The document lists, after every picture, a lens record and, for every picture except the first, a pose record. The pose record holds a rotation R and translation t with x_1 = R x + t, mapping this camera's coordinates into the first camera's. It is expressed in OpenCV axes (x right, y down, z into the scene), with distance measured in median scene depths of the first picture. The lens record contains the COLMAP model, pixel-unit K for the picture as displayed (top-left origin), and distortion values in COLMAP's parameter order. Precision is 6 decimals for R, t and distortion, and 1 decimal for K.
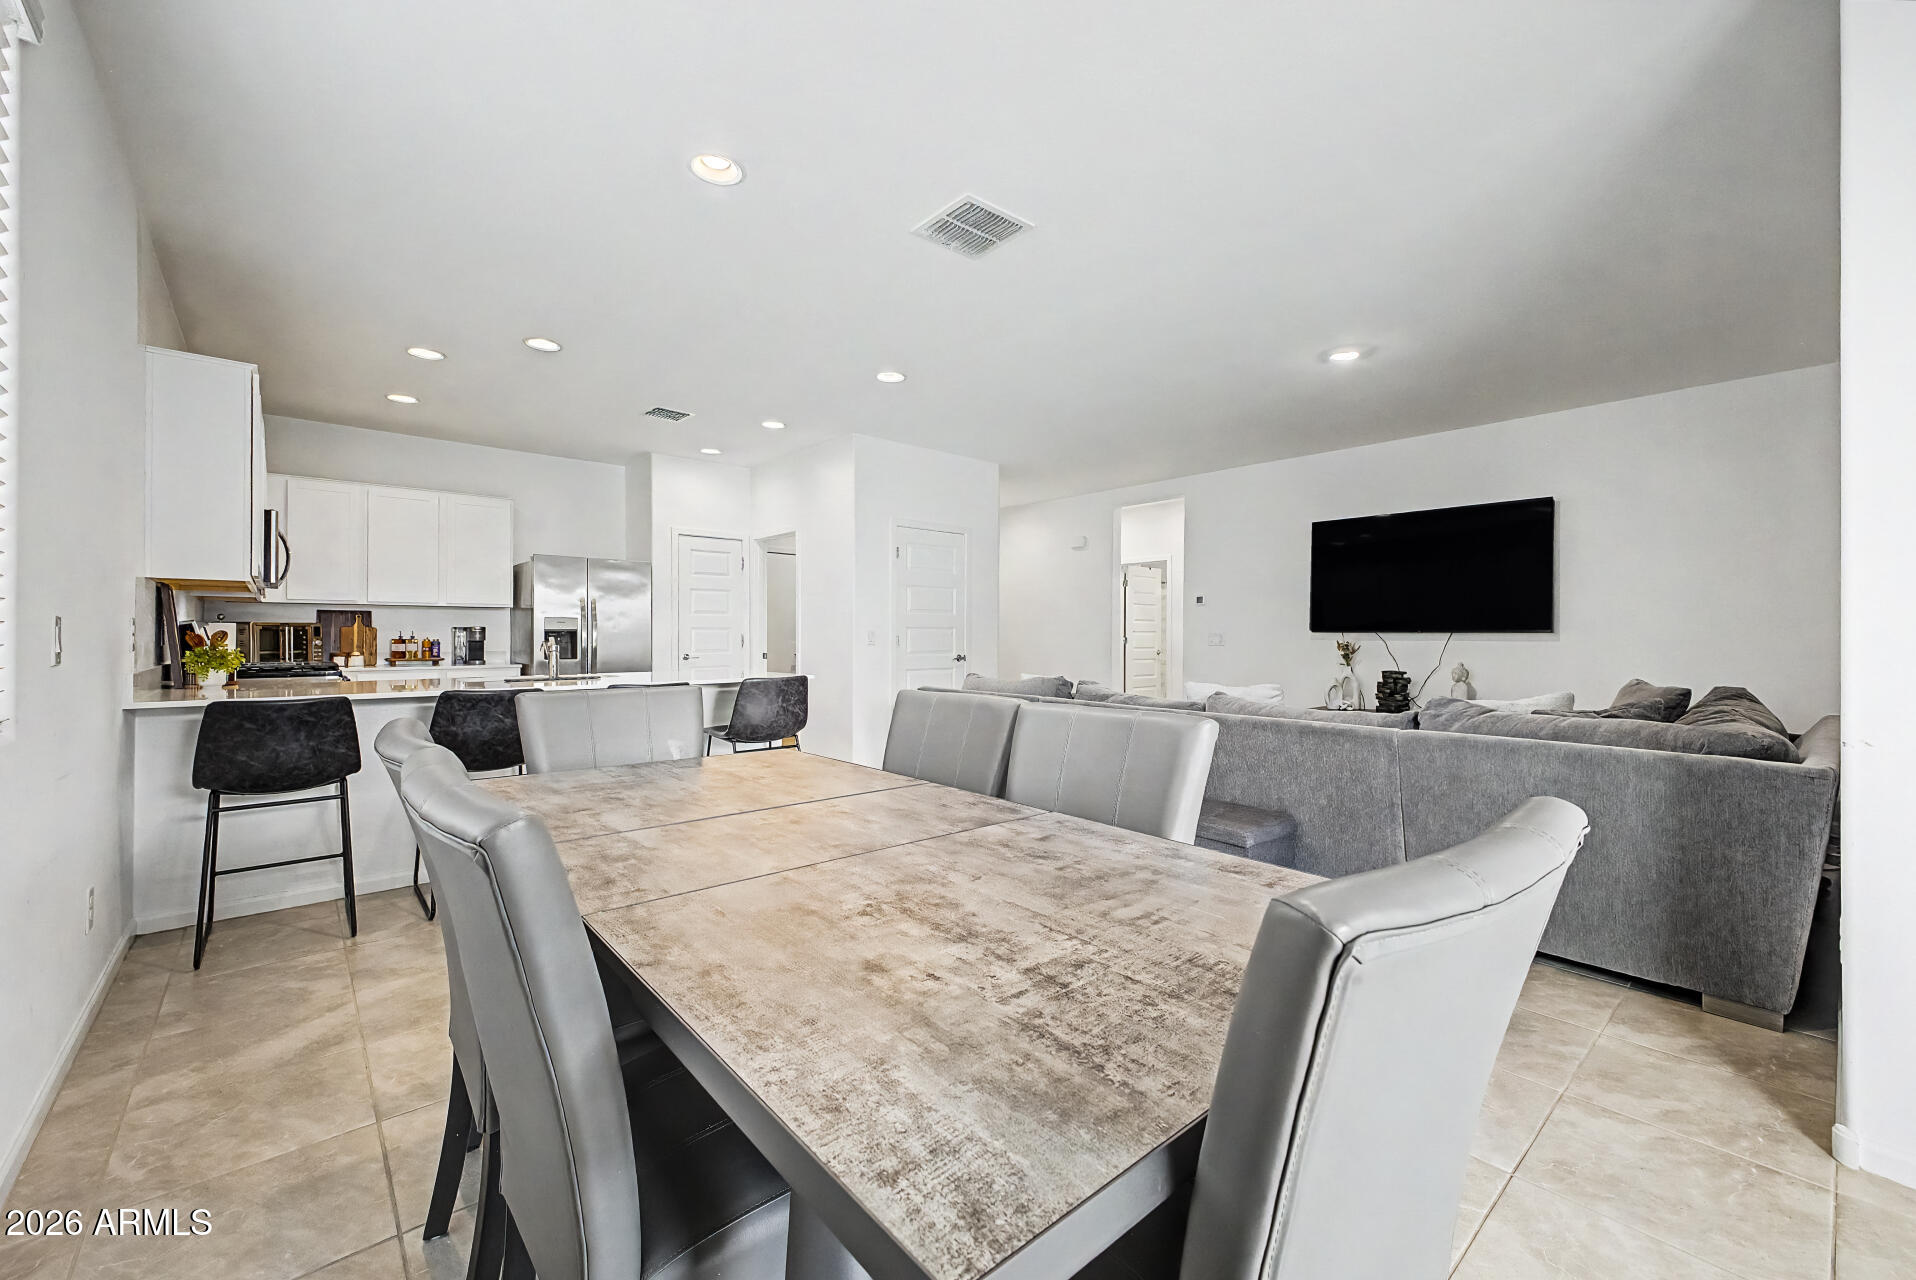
lens RADIAL K [[758.4, 0, 957.6], [0, 758.4, 634.1], [0, 0, 1]] dist [0.008622, -0.000132]
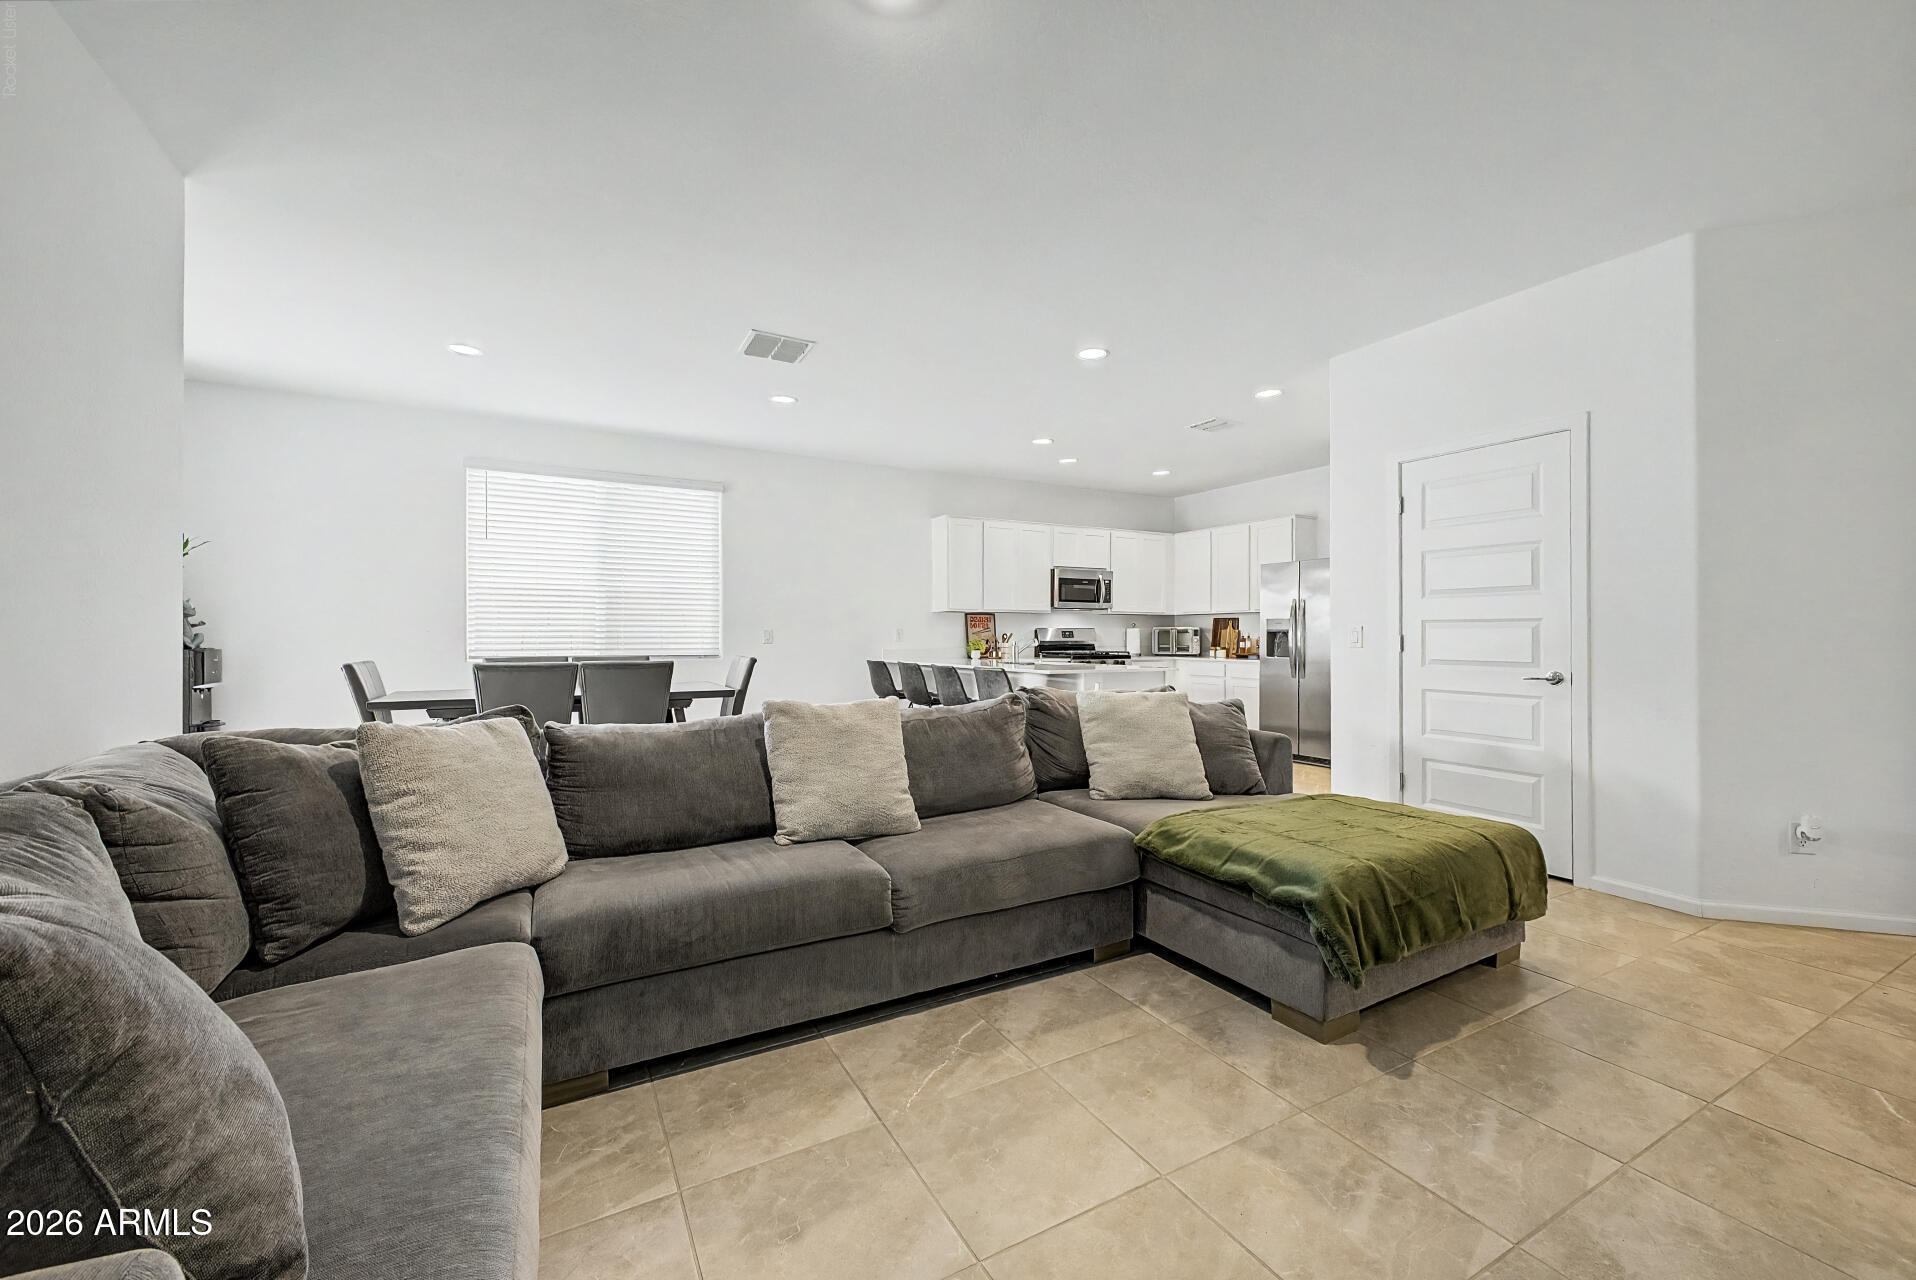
lens RADIAL K [[758.4, 0, 960.9], [0, 758.4, 638.9], [0, 0, 1]] dist [0.008622, -0.000132]
pose [[-0.210556, 0.000609, -0.977582, 0.641234], [0.000692, 1.000000, 0.000473, 0.005936], [0.977581, -0.000577, -0.210557, 0.802238]]
